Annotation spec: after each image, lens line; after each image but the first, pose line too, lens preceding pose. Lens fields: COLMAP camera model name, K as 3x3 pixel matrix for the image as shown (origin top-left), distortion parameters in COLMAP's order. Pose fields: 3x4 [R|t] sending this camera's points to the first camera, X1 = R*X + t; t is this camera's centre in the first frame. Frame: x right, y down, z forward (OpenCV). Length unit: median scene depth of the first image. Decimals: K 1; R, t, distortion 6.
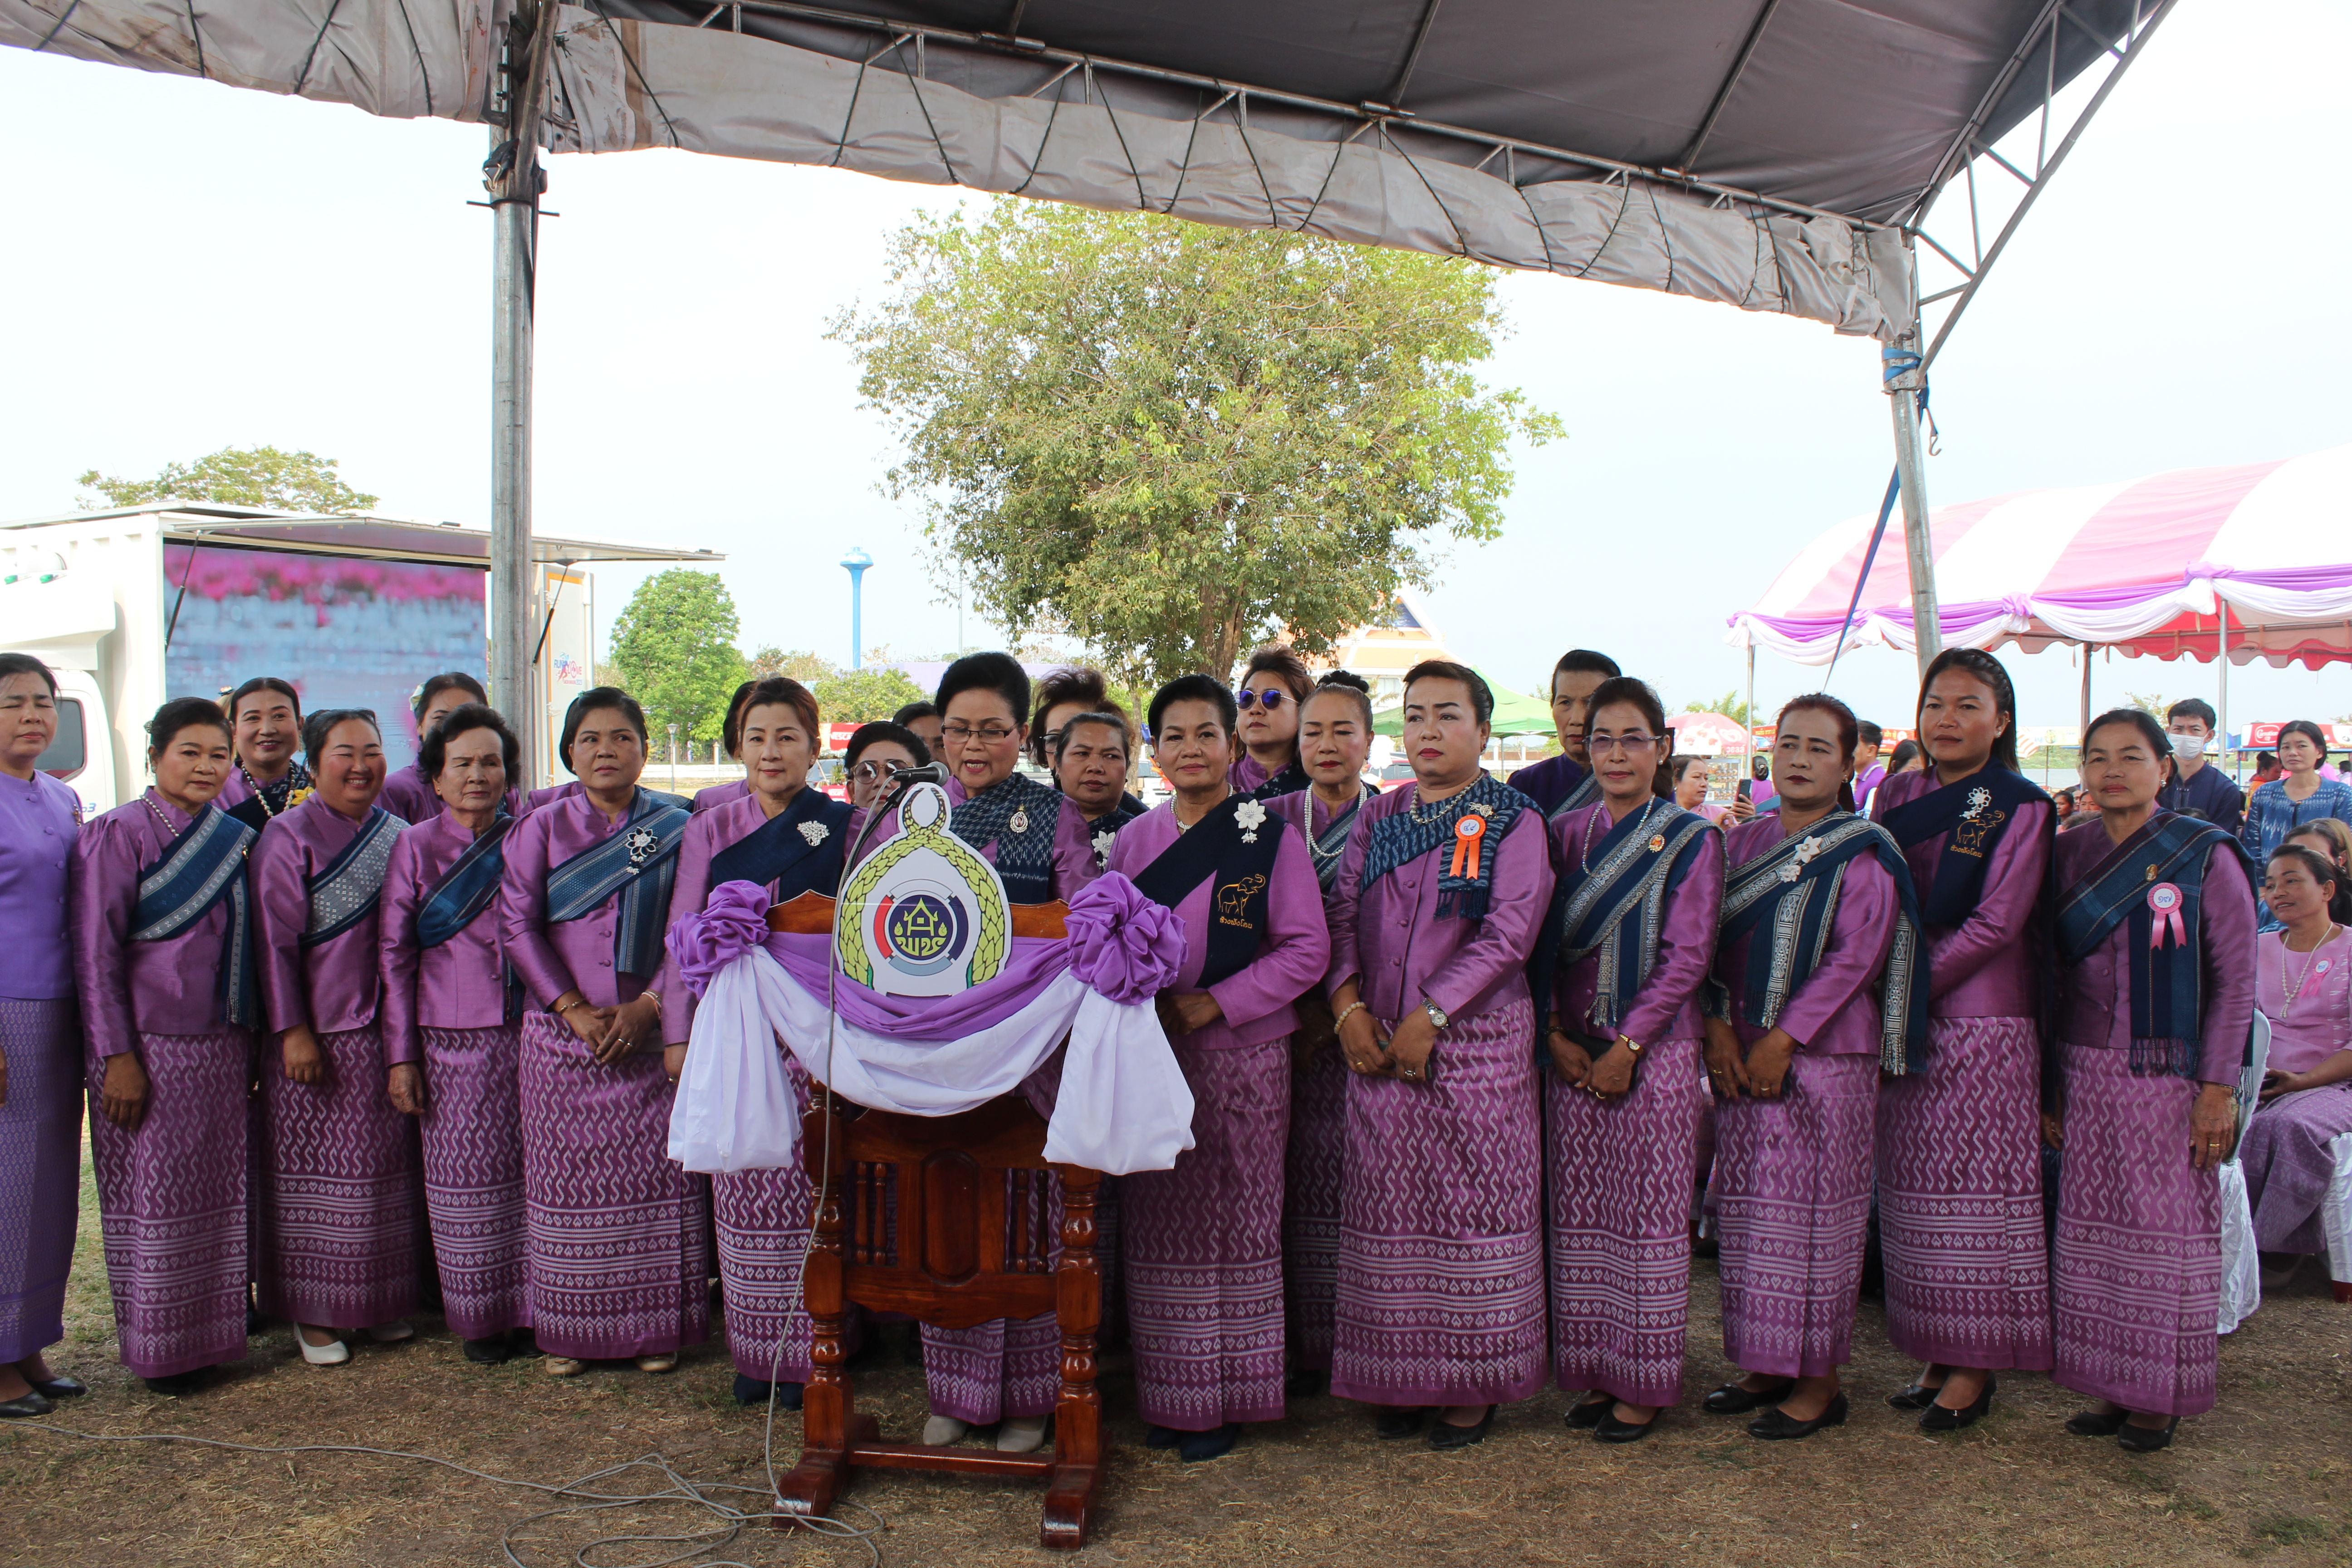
lens RADIAL K [[1930.2, 0, 1165.5], [0, 1930.2, 784.3], [0, 0, 1]] dist [-0.197861, 0.191500]
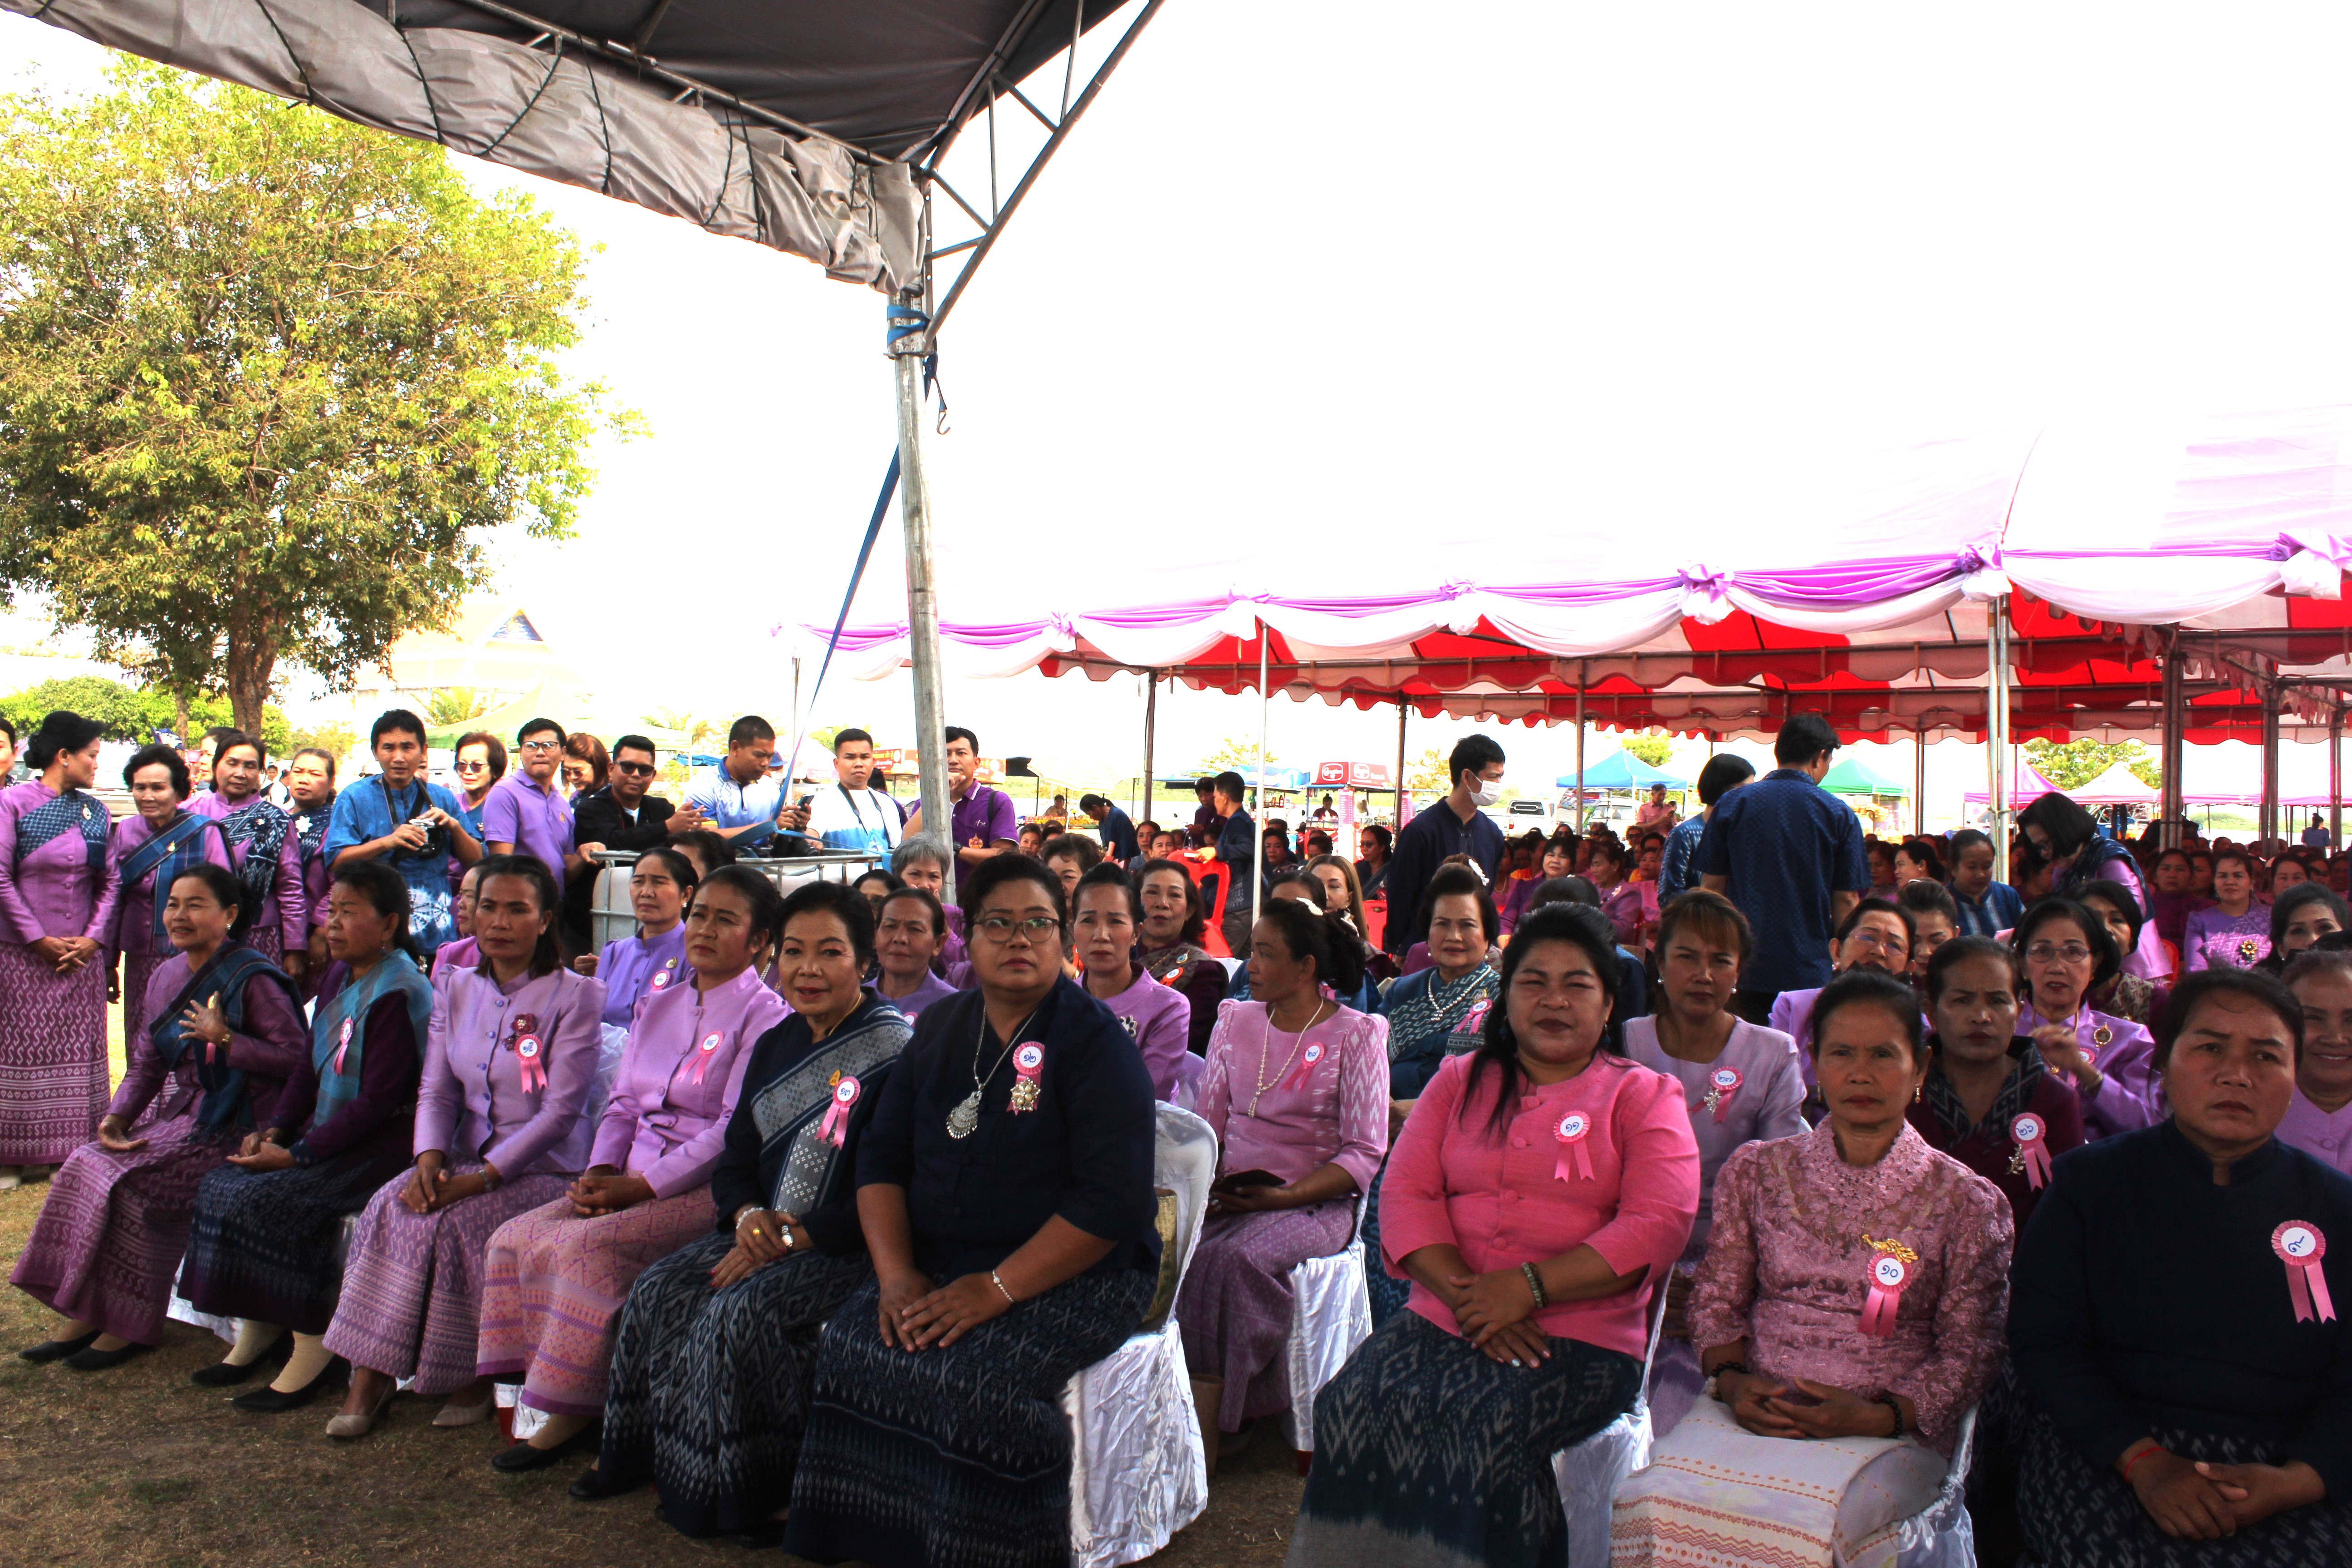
lens RADIAL K [[1930.2, 0, 1165.5], [0, 1930.2, 784.3], [0, 0, 1]] dist [-0.197861, 0.191500]
pose [[0.901336, 0.024425, 0.432431, 0.203448], [-0.019296, 0.999682, -0.016245, -0.002186], [-0.432691, 0.006298, 0.901521, 0.255160]]
